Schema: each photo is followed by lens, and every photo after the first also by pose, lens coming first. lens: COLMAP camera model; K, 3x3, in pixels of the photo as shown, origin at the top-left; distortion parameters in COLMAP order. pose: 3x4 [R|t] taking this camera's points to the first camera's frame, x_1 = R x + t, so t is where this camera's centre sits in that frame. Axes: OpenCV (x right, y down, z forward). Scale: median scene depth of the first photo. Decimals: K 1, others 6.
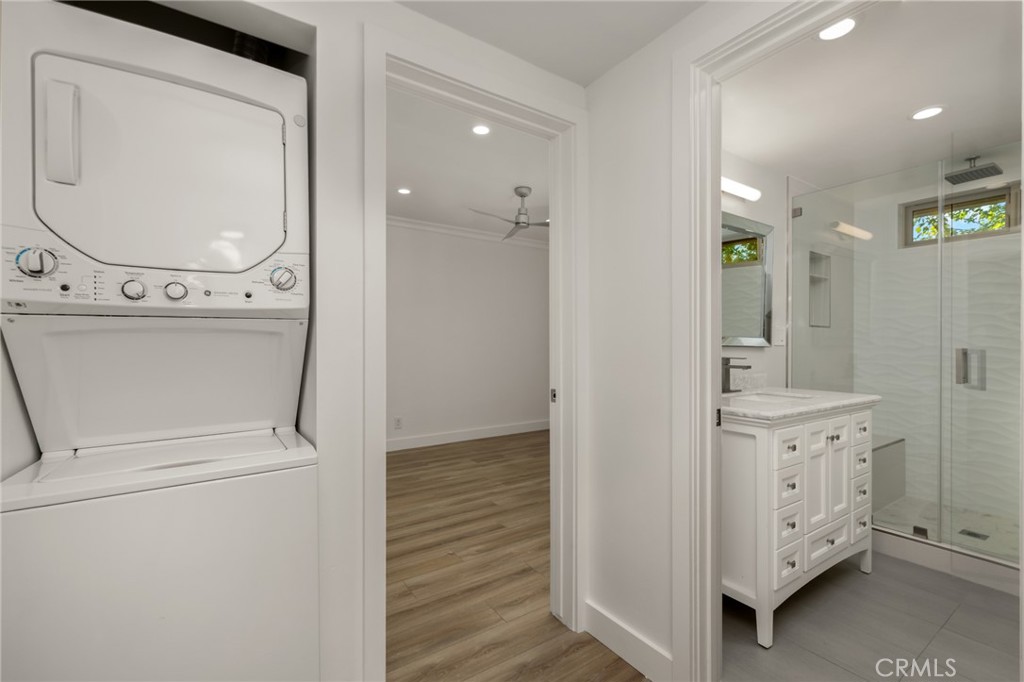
lens RADIAL K [[454.2, 0, 512.0], [0, 454.2, 341.0], [0, 0, 1]] dist [-0.000817, -0.000167]
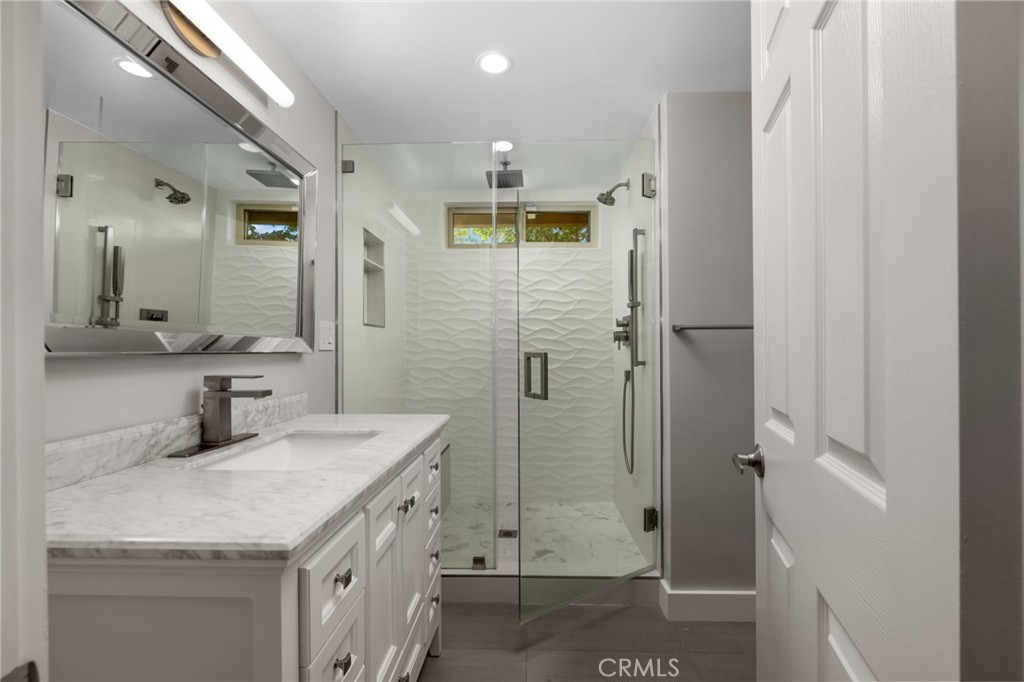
lens RADIAL K [[430.8, 0, 513.4], [0, 430.8, 344.7], [0, 0, 1]] dist [-0.000400, -0.000011]
pose [[0.599280, -0.004044, 0.800530, 0.265487], [0.005387, 0.999985, 0.001019, 0.002414], [-0.800522, 0.003702, 0.599292, 0.427834]]
